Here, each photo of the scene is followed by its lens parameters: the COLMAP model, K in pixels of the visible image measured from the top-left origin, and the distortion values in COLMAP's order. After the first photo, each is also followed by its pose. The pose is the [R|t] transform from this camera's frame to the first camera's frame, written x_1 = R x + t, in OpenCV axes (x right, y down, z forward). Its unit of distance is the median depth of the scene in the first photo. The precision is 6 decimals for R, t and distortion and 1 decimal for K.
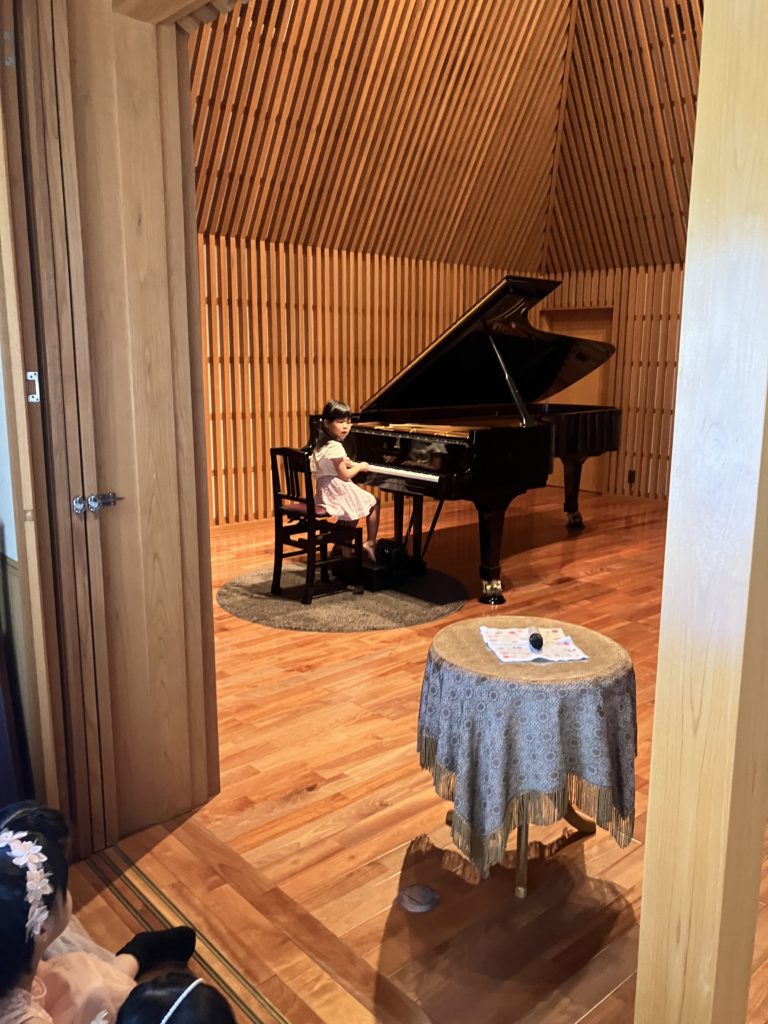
lens RADIAL K [[835.8, 0, 400.6], [0, 835.8, 513.4], [0, 0, 1]] dist [0.019664, -0.021430]
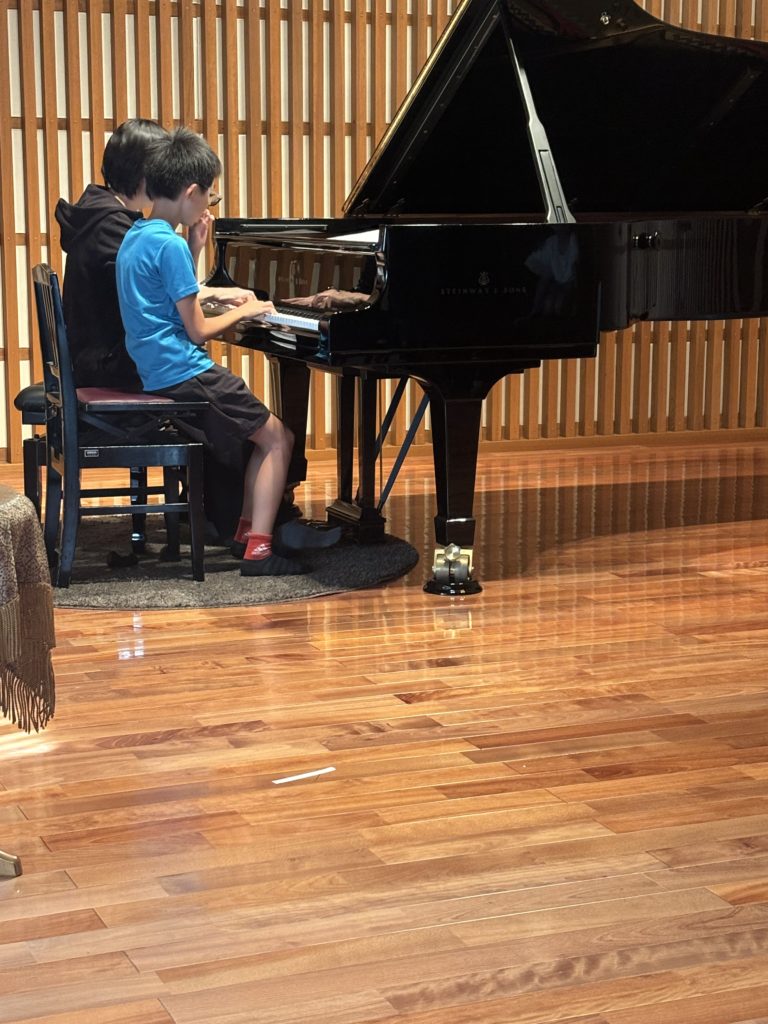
lens RADIAL K [[1955.1, 0, 390.2], [0, 1955.1, 519.7], [0, 0, 1]] dist [0.061251, 0.000000]
pose [[0.943534, 0.043789, -0.328369, 0.296432], [-0.052539, 0.998460, -0.017818, 0.058682], [0.327084, 0.034064, 0.944381, -0.042199]]
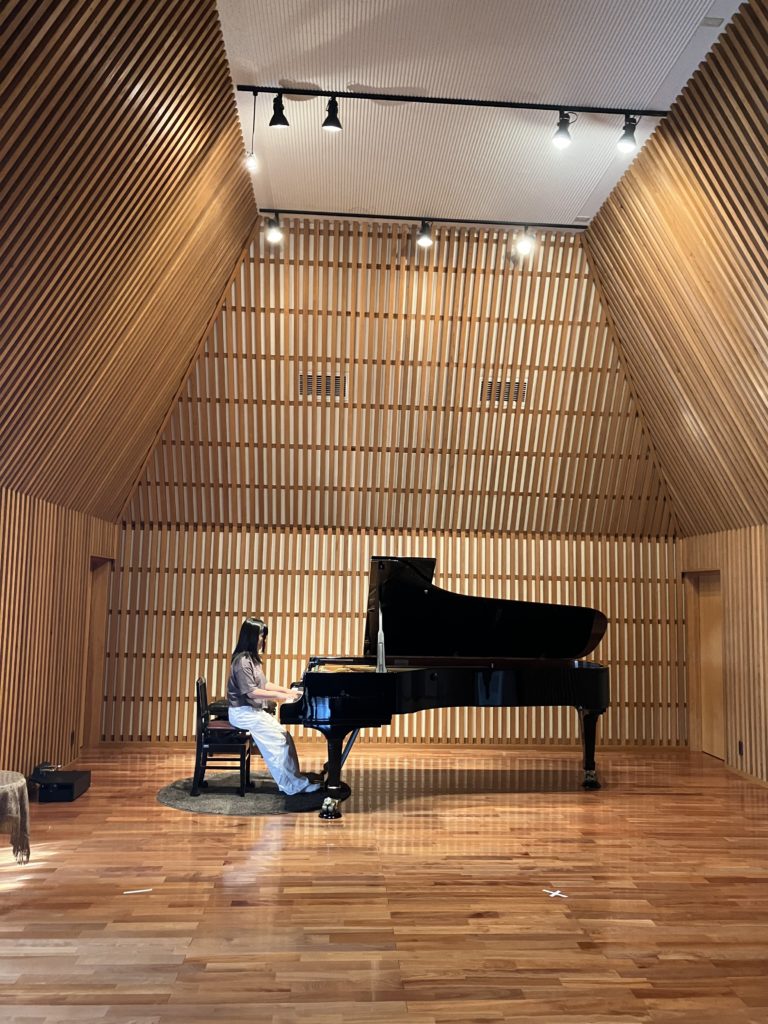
lens RADIAL K [[835.8, 0, 397.2], [0, 835.8, 491.6], [0, 0, 1]] dist [0.019664, -0.021430]
pose [[0.793434, -0.074631, -0.604063, 0.650314], [-0.122234, 0.952697, -0.278258, -0.012241], [0.596255, 0.294617, 0.746780, 0.004929]]
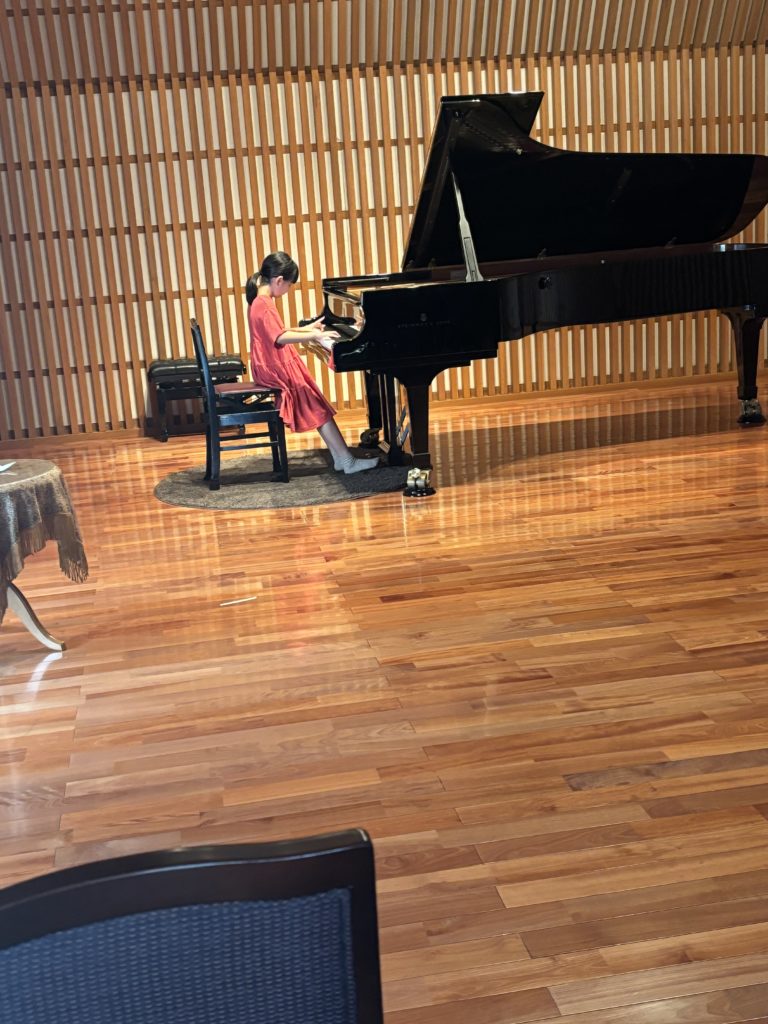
lens RADIAL K [[1290.9, 0, 376.3], [0, 1290.9, 526.1], [0, 0, 1]] dist [0.043234, 0.000000]
pose [[0.842708, 0.055344, -0.535519, 0.523380], [-0.018395, 0.997081, 0.074098, 0.028402], [0.538057, -0.052592, 0.841266, -0.083474]]
